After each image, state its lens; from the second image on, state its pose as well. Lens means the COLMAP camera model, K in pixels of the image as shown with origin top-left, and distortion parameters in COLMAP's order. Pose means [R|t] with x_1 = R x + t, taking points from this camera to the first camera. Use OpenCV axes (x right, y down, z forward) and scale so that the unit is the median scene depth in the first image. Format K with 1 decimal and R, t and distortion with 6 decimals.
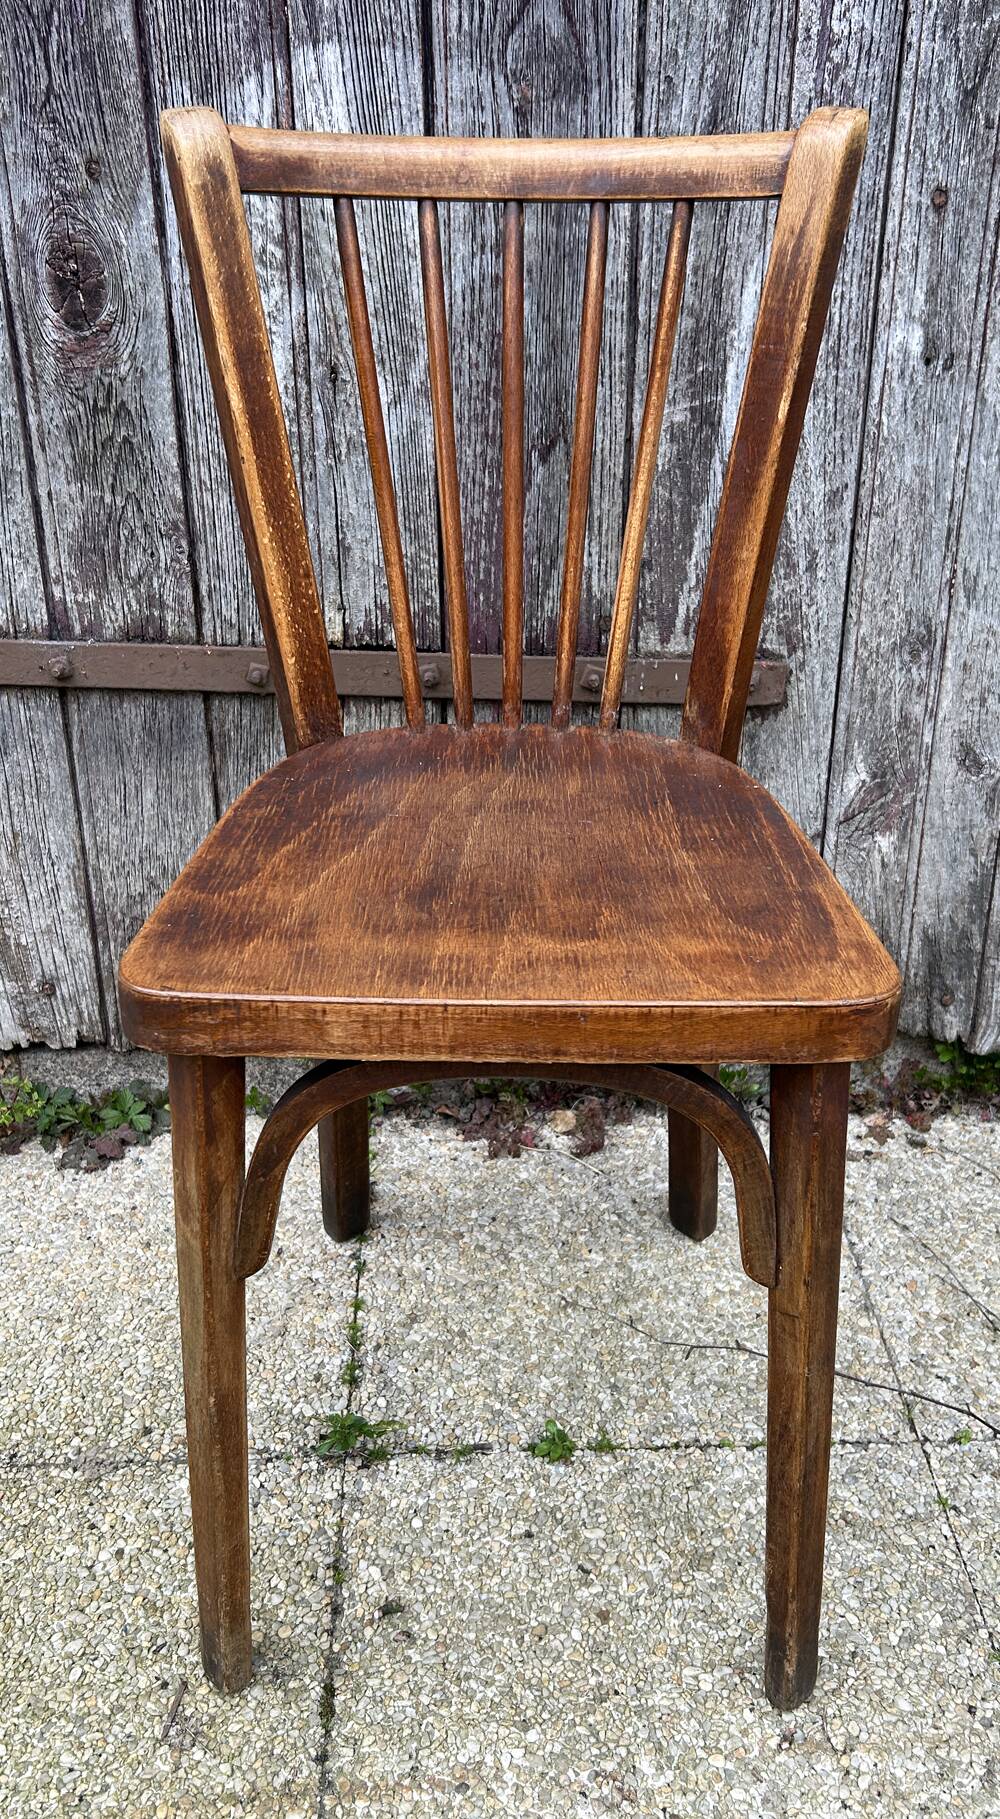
lens RADIAL K [[1611.1, 0, 503.7], [0, 1611.1, 893.4], [0, 0, 1]] dist [0.029676, -0.013747]
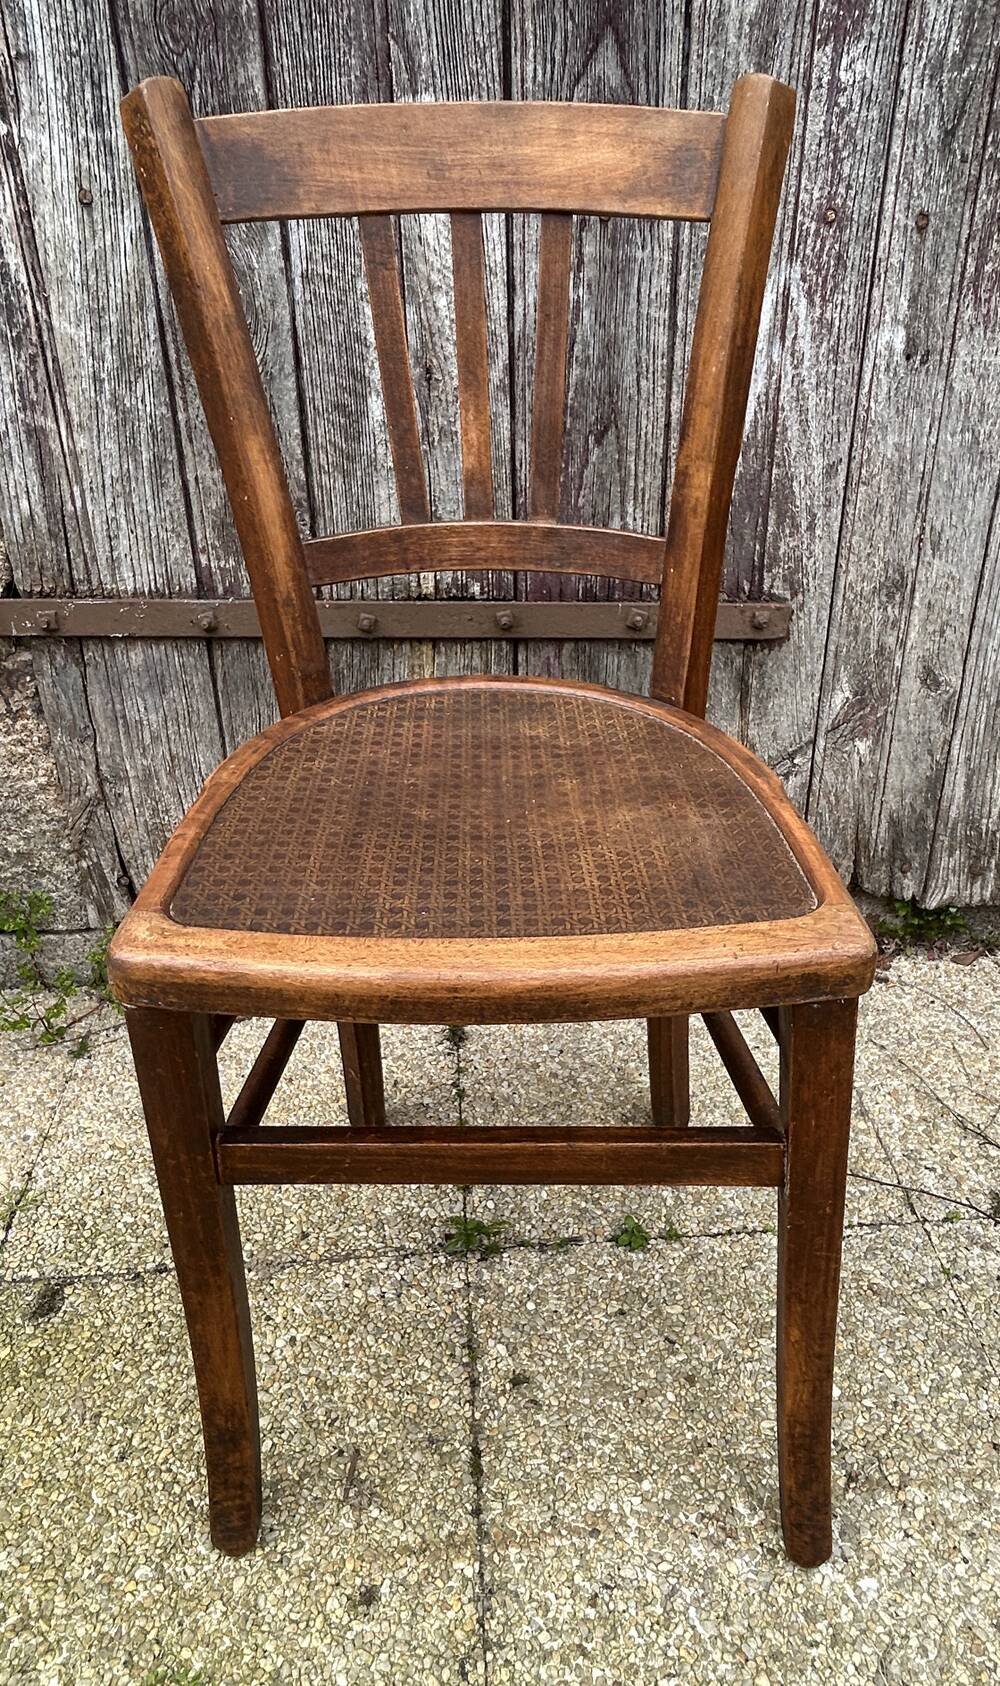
lens RADIAL K [[1131.8, 0, 506.9], [0, 1131.8, 822.1], [0, 0, 1]] dist [-0.007522, 0.007230]
pose [[0.999267, -0.026834, 0.027297, -0.079687], [0.025865, 0.999045, 0.035221, -0.012170], [-0.028216, -0.034489, 0.999007, 0.136157]]
